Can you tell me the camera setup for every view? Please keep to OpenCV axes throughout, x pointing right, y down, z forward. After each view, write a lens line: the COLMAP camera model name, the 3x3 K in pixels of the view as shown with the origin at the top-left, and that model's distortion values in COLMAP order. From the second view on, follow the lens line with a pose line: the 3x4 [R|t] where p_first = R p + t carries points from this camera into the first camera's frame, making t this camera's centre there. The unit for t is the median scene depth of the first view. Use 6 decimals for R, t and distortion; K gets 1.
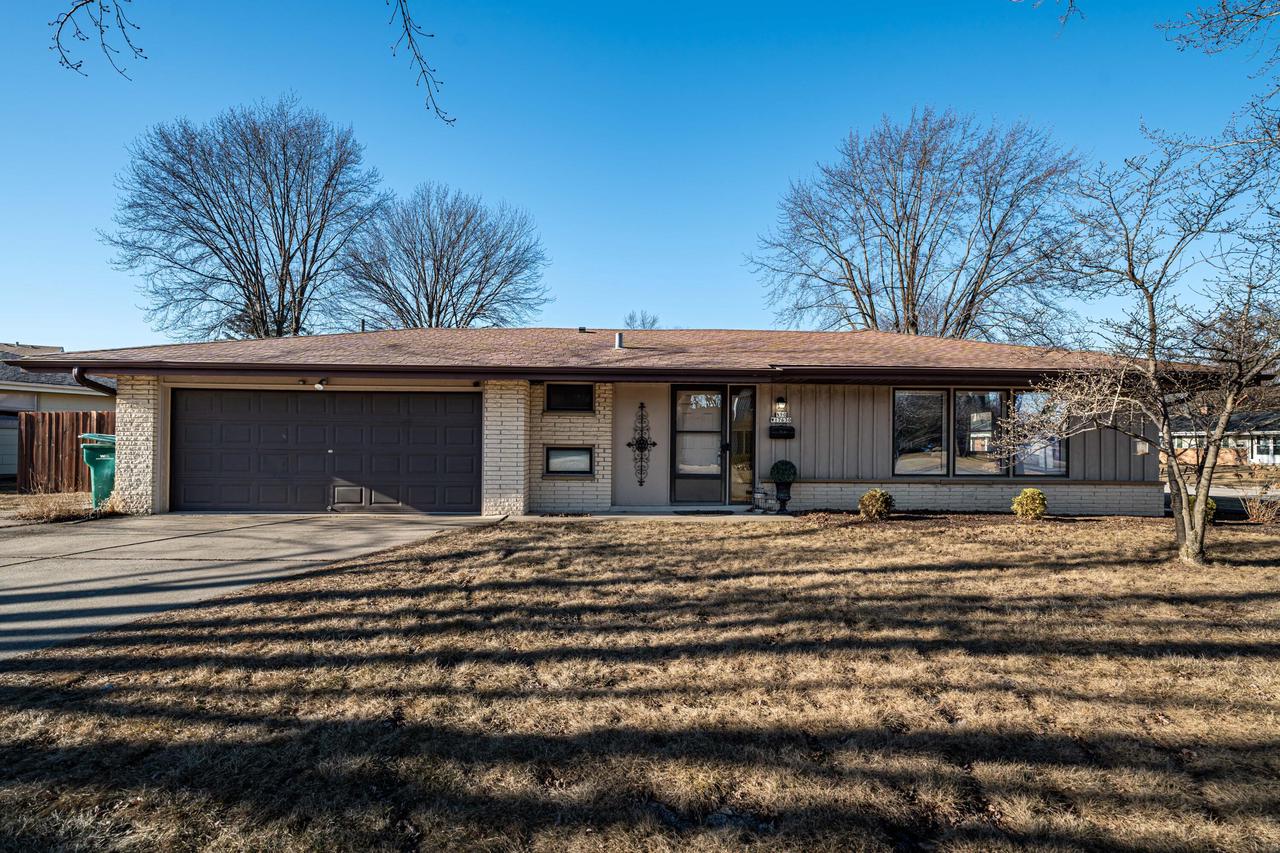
lens RADIAL K [[587.0, 0, 641.0], [0, 587.0, 440.3], [0, 0, 1]] dist [-0.000053, 0.000748]
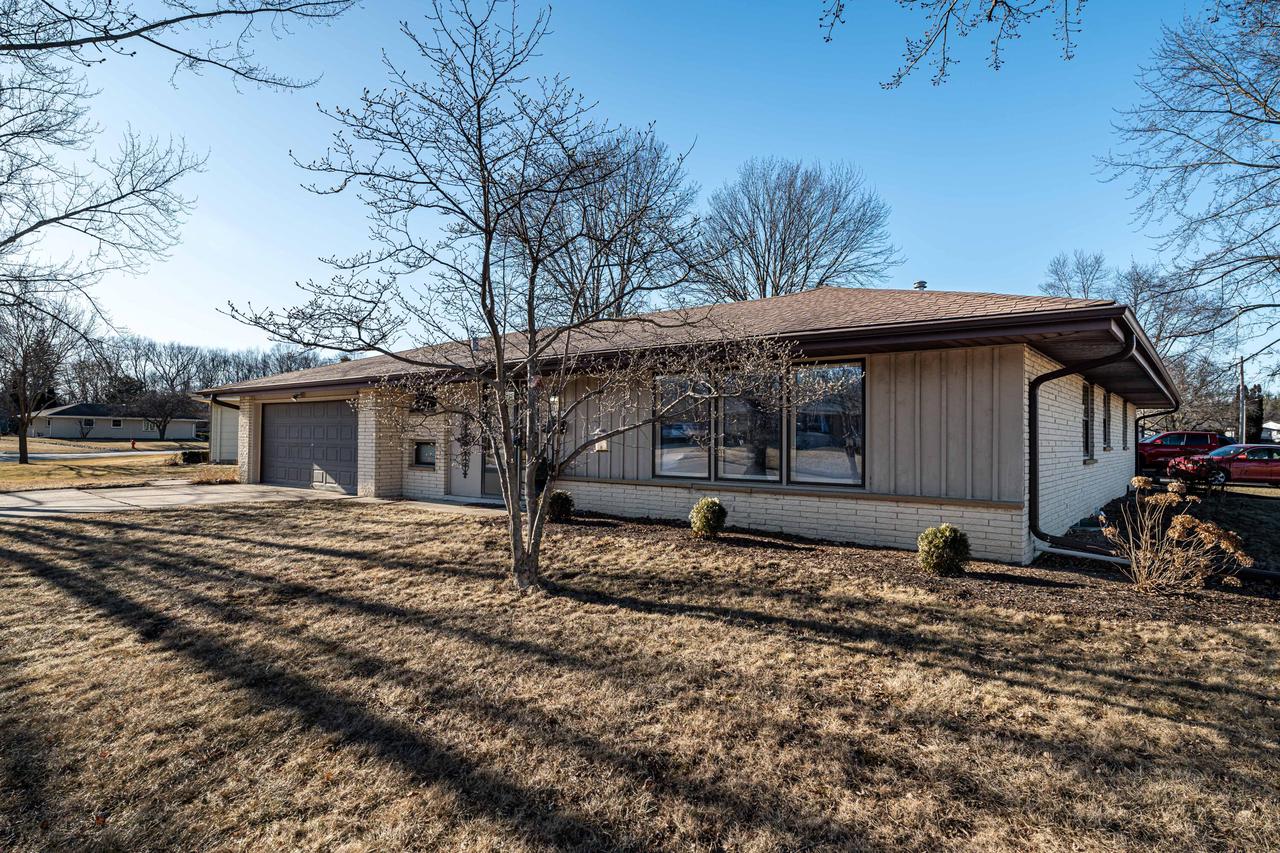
lens RADIAL K [[697.8, 0, 632.3], [0, 697.8, 428.2], [0, 0, 1]] dist [0.022963, -0.000434]
pose [[0.755273, -0.011142, -0.655315, 1.092059], [0.006290, 0.999933, -0.009752, 0.000422], [0.655380, 0.003243, 0.755293, 0.228927]]
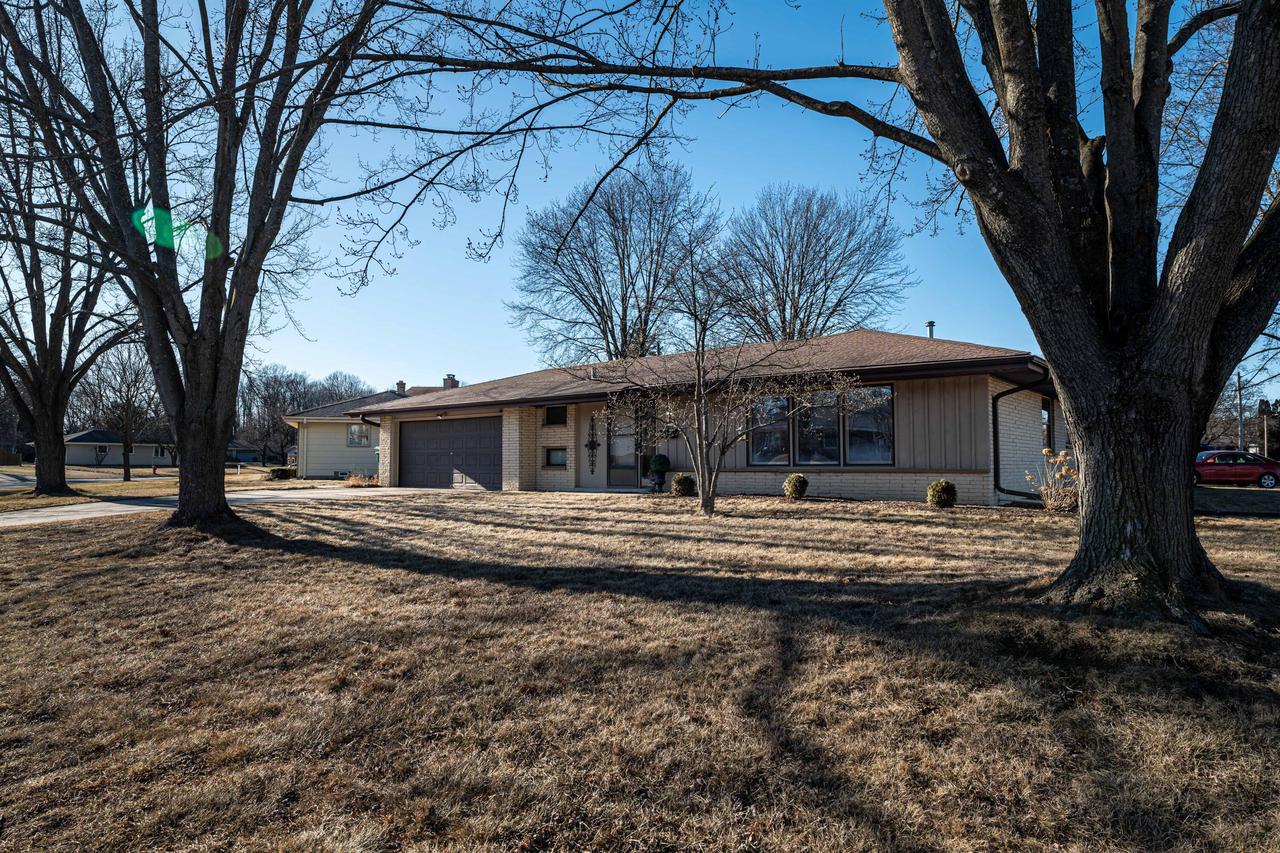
lens RADIAL K [[755.8, 0, 640.8], [0, 755.8, 422.3], [0, 0, 1]] dist [-0.013428, 0.000163]
pose [[0.762008, -0.045751, -0.645949, 1.305907], [0.018122, 0.998617, -0.049351, 0.045148], [0.647314, 0.025900, 0.761783, -0.340200]]
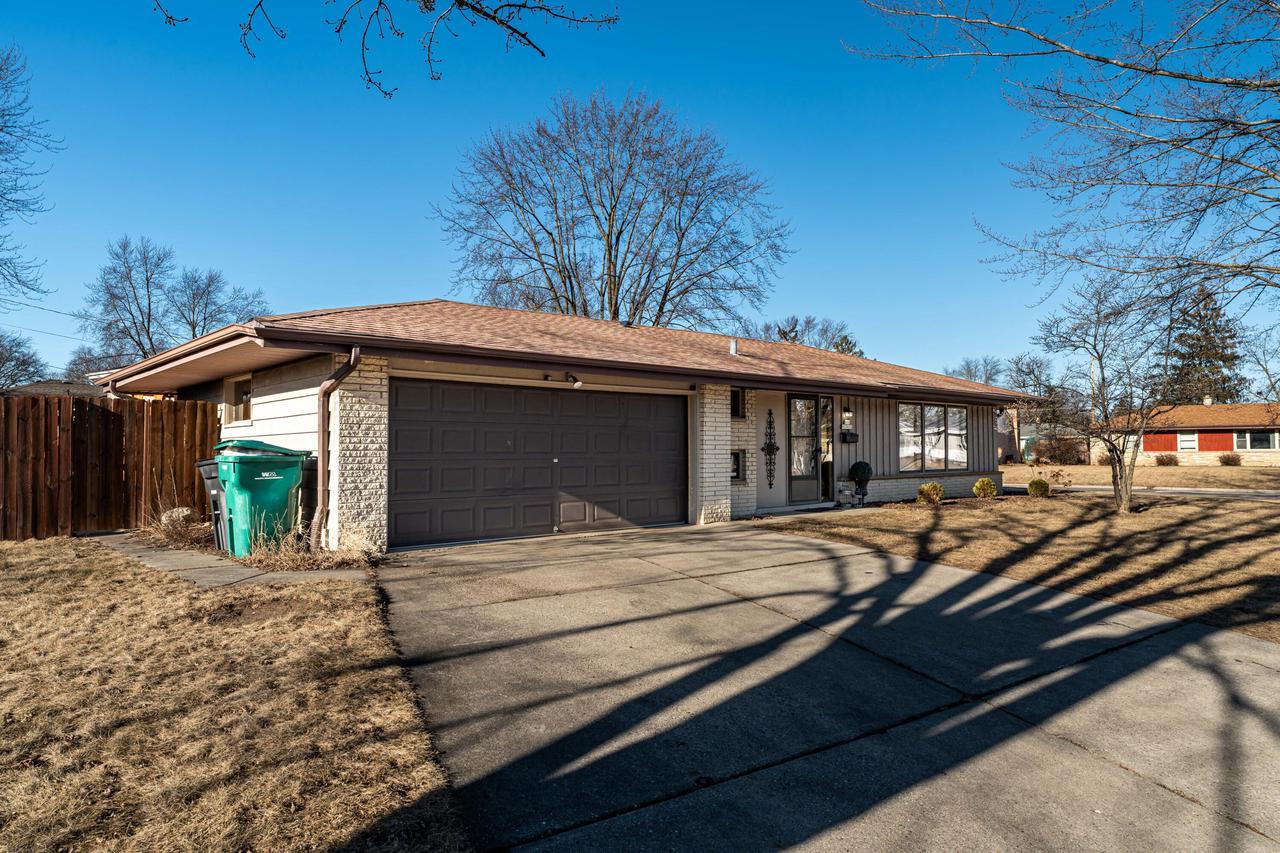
lens RADIAL K [[800.1, 0, 644.6], [0, 800.1, 427.0], [0, 0, 1]] dist [0.013741, 0.001605]
pose [[0.763516, 0.008697, 0.645730, -1.111378], [0.003801, 0.999831, -0.017961, -0.007815], [-0.645778, 0.016168, 0.763354, 0.049249]]
